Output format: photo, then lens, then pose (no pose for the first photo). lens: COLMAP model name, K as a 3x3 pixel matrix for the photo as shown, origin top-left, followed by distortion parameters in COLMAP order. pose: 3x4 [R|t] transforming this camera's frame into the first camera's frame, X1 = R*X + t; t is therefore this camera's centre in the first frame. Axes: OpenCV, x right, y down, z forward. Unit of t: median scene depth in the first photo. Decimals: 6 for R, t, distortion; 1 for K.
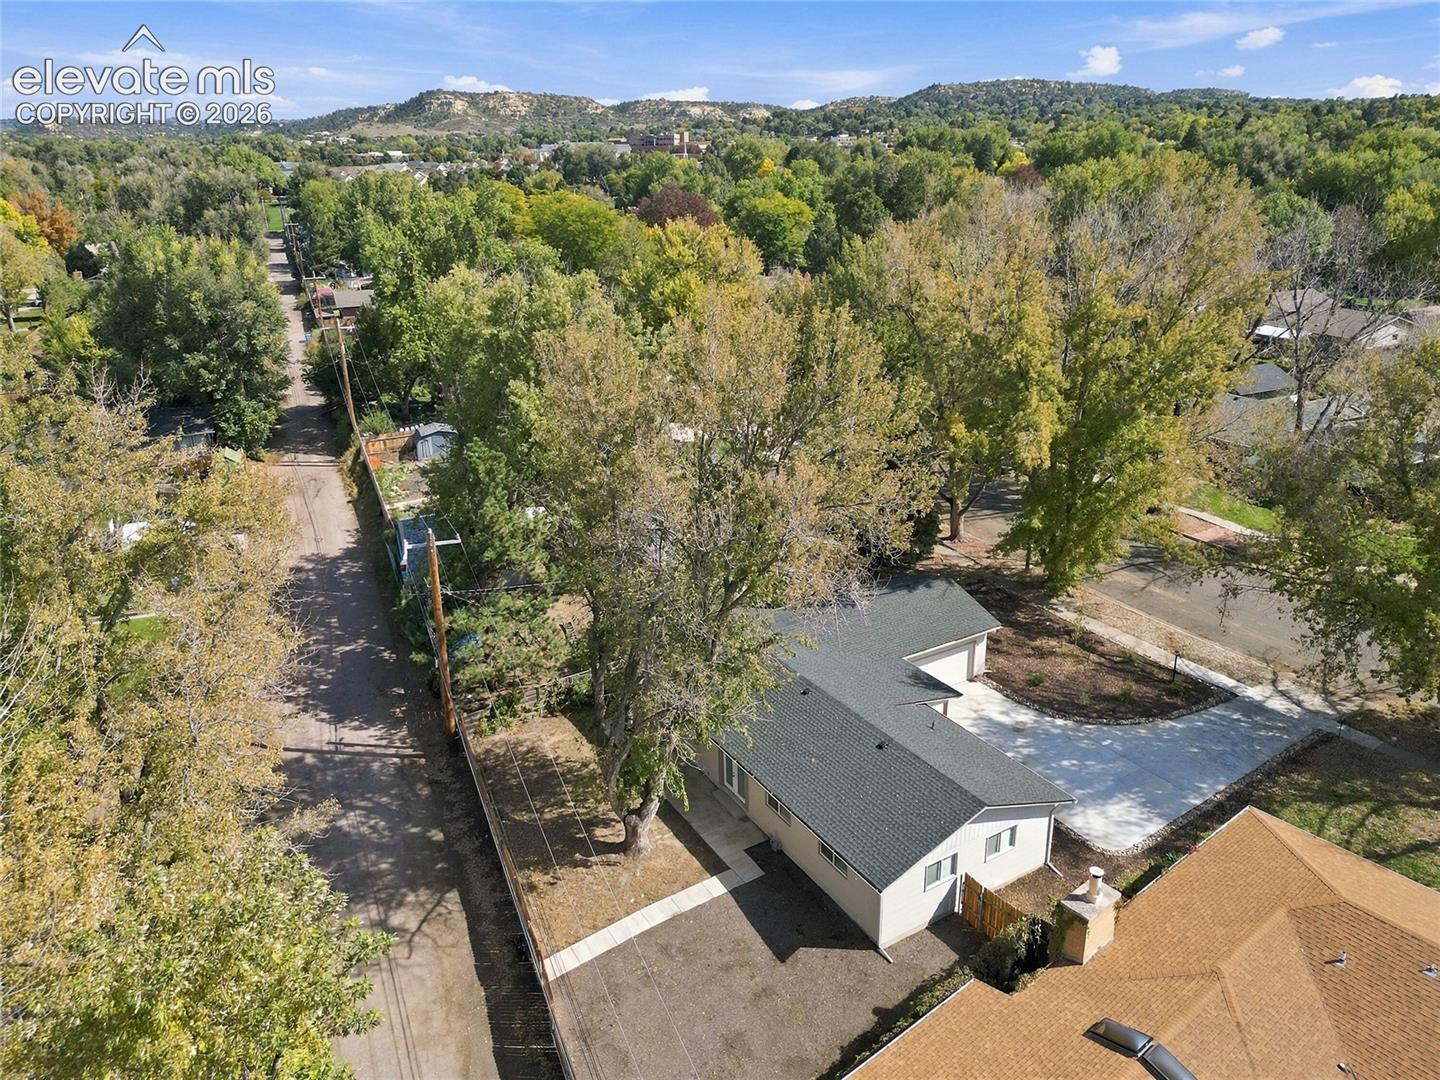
lens RADIAL K [[981.0, 0, 720.0], [0, 981.0, 540.0], [0, 0, 1]] dist [0.038201, 0.000717]
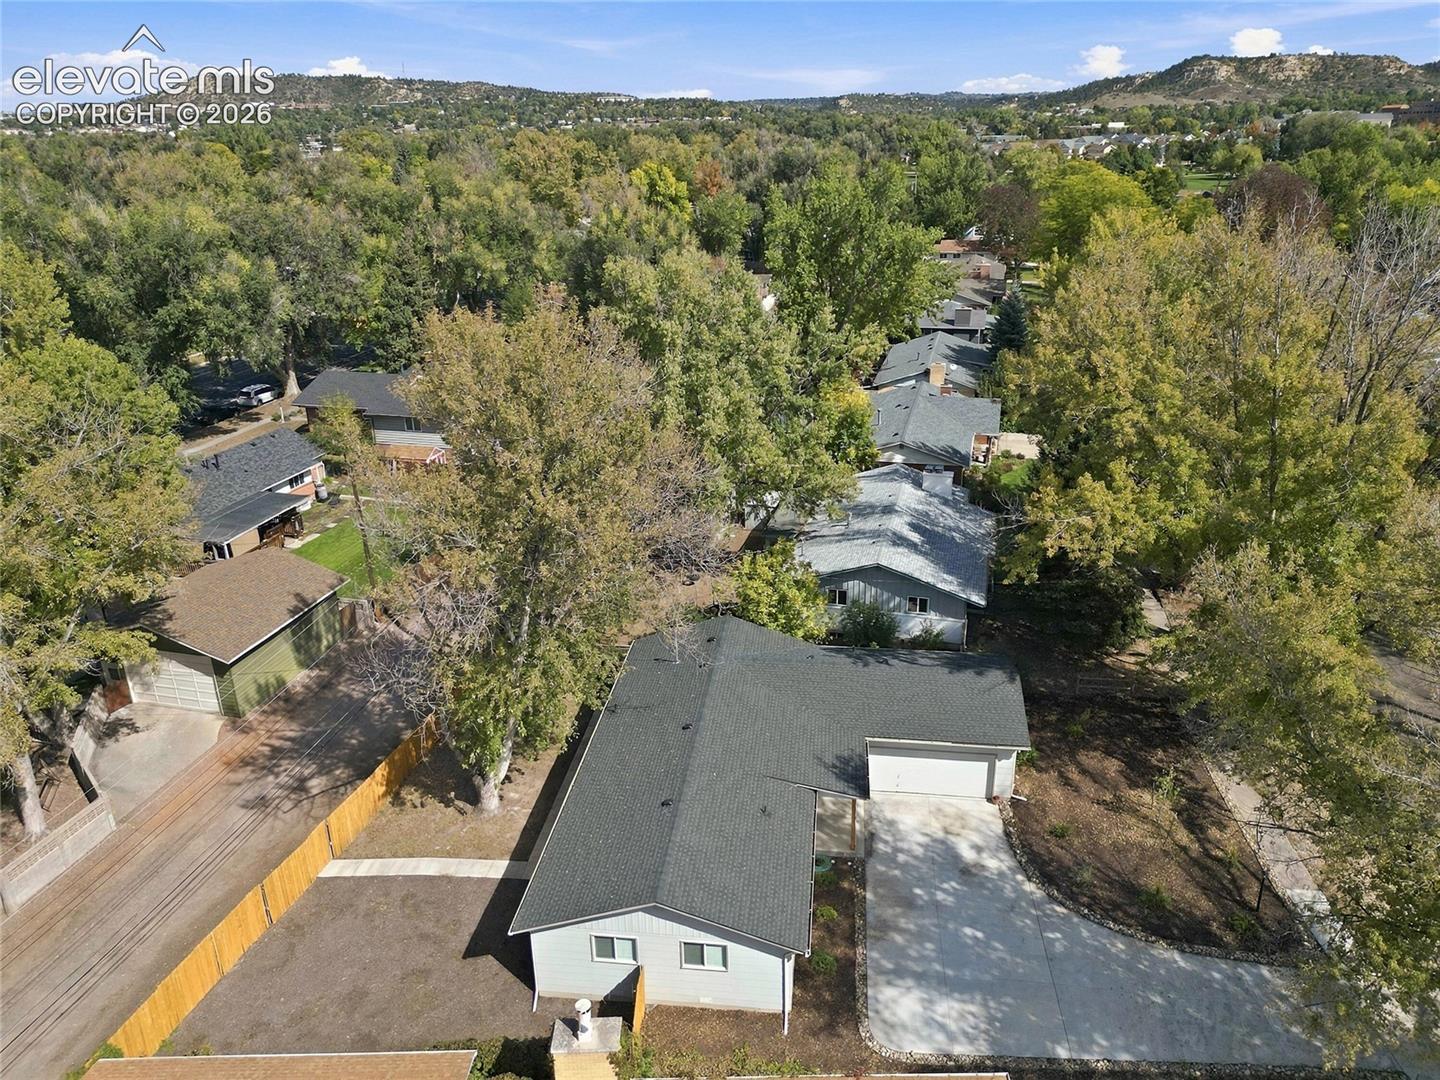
lens RADIAL K [[981.0, 0, 720.0], [0, 981.0, 540.0], [0, 0, 1]] dist [0.038201, 0.000717]
pose [[0.801879, 0.242034, -0.546269, 0.514487], [-0.229257, 0.968935, 0.092772, -0.099440], [0.551753, 0.050844, 0.832456, 0.200951]]
